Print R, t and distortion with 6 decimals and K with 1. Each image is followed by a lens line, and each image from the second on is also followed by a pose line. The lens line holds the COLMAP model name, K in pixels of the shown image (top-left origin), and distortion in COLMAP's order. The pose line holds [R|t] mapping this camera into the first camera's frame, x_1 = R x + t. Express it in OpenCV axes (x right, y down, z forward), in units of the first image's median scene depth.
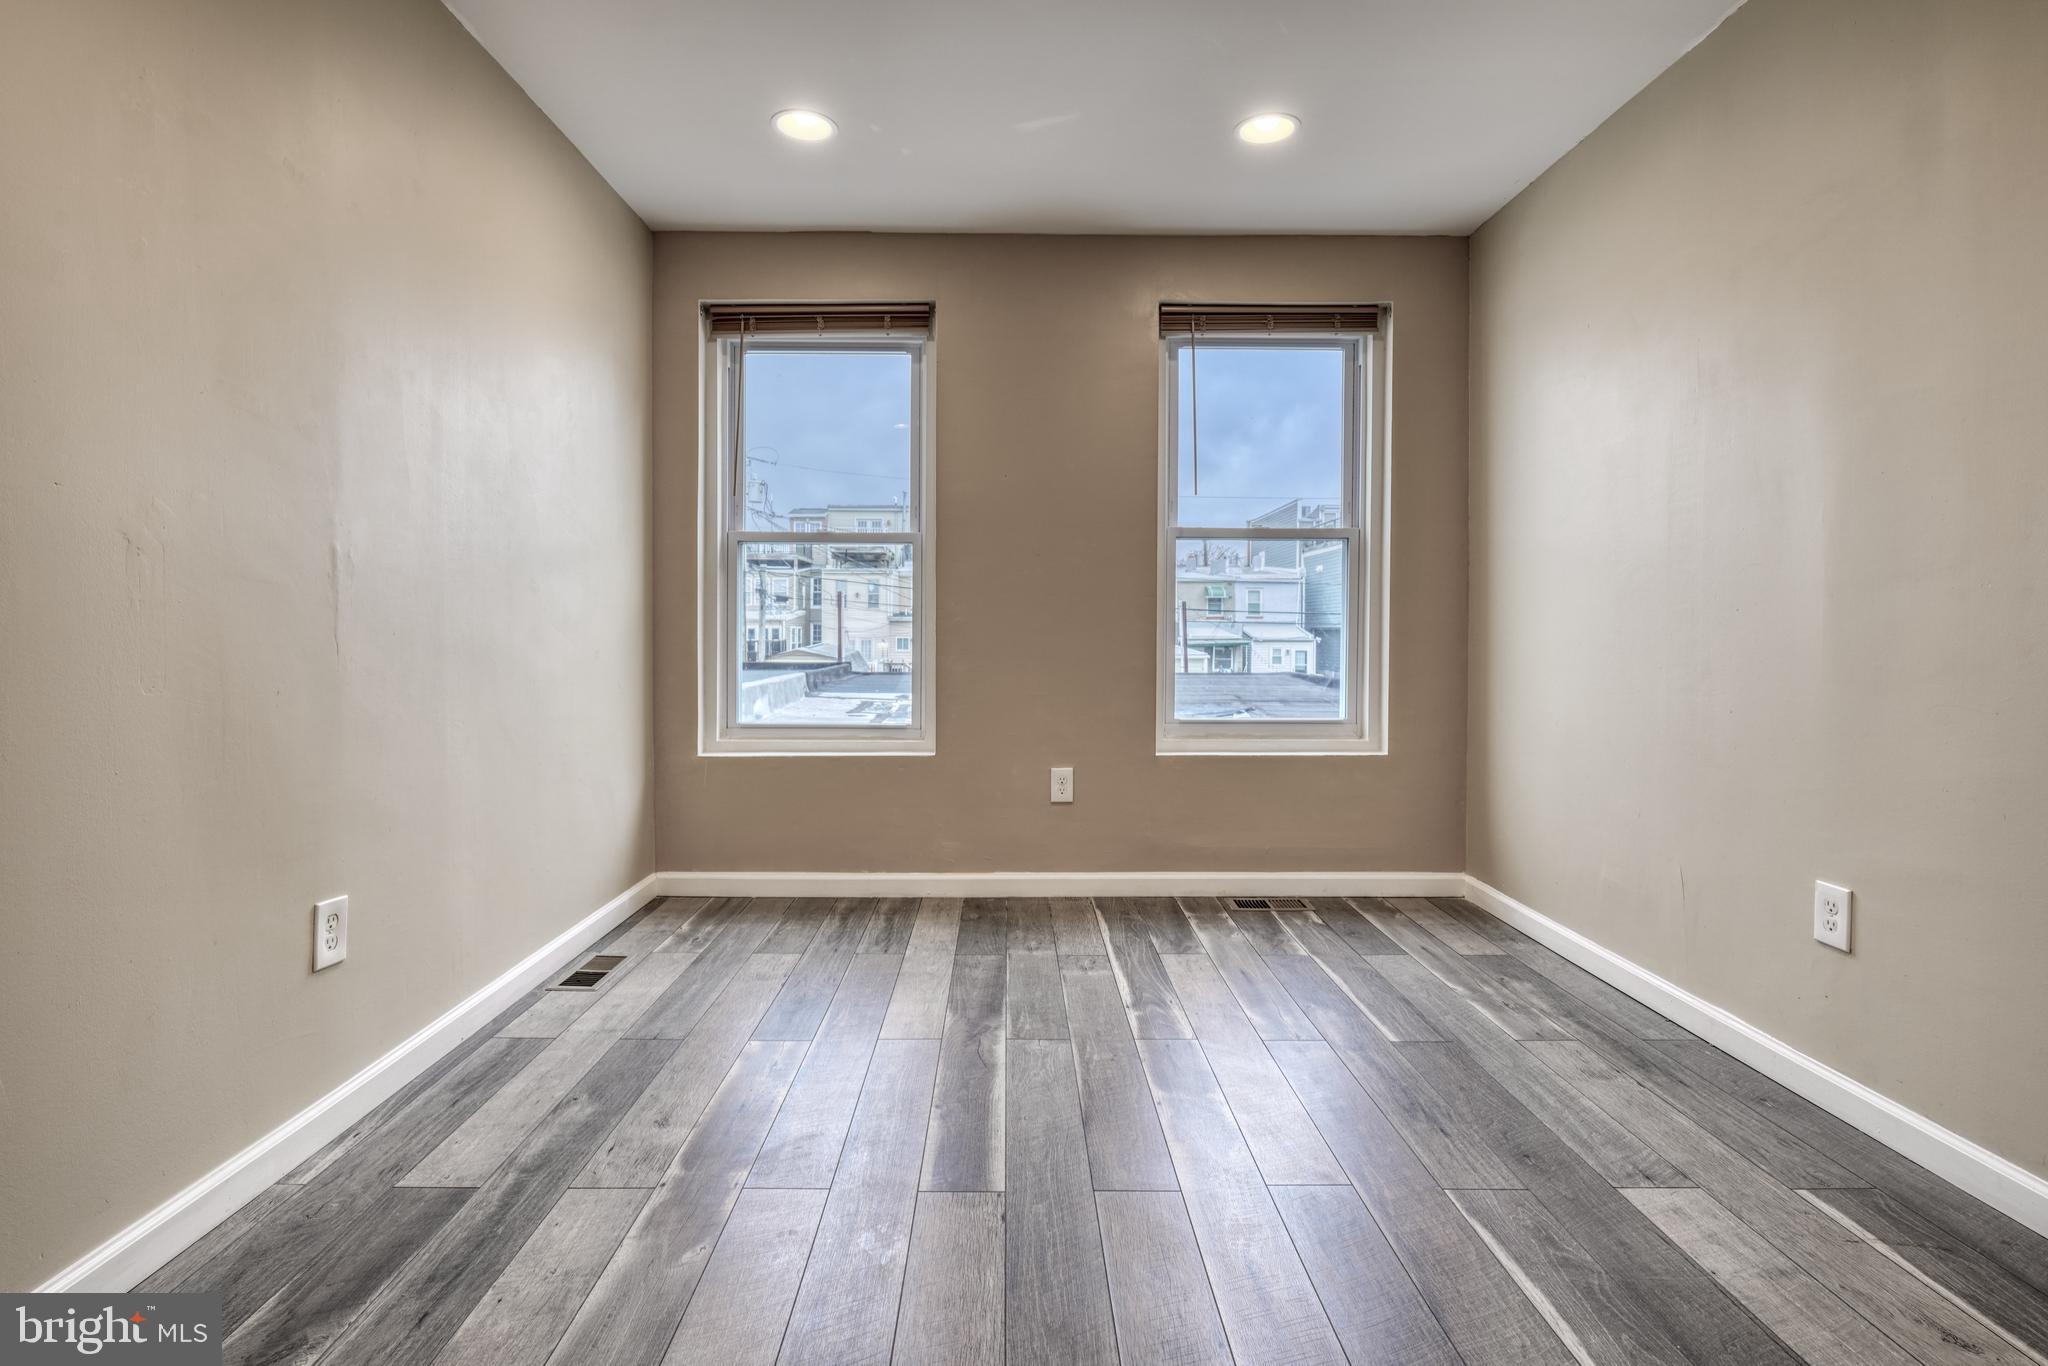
lens RADIAL K [[944.3, 0, 1006.2], [0, 944.3, 634.9], [0, 0, 1]] dist [-0.003001, 0.000714]
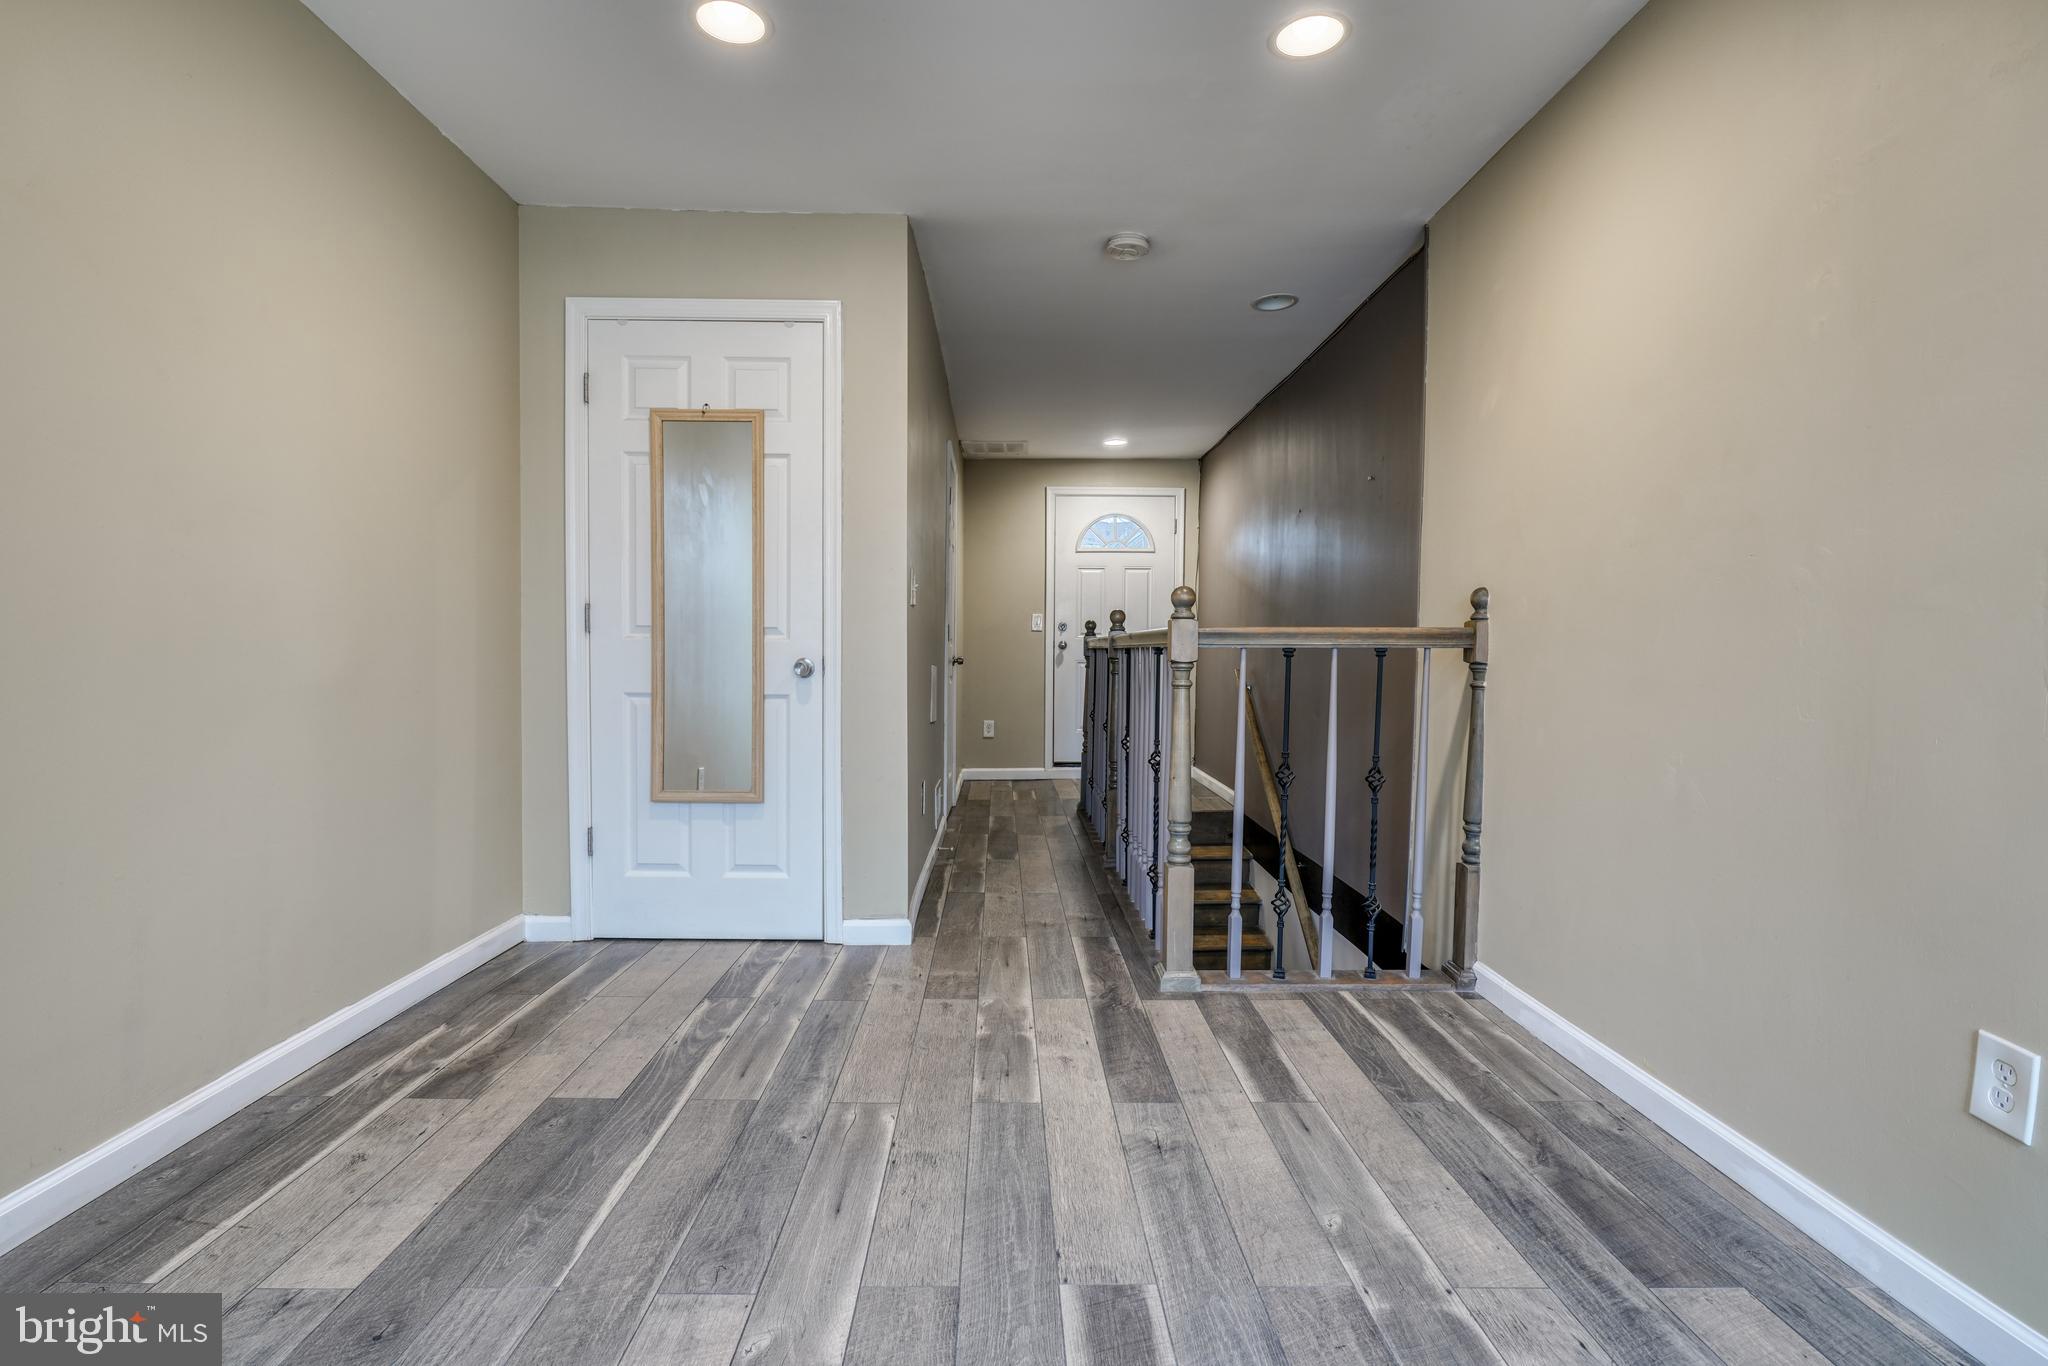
lens RADIAL K [[911.8, 0, 1023.0], [0, 911.8, 674.3], [0, 0, 1]] dist [-0.019616, 0.007164]
pose [[-0.999605, -0.014553, -0.024025, 0.065999], [-0.015225, 0.999492, 0.028016, -0.009543], [0.023605, 0.028371, -0.999319, 1.964354]]
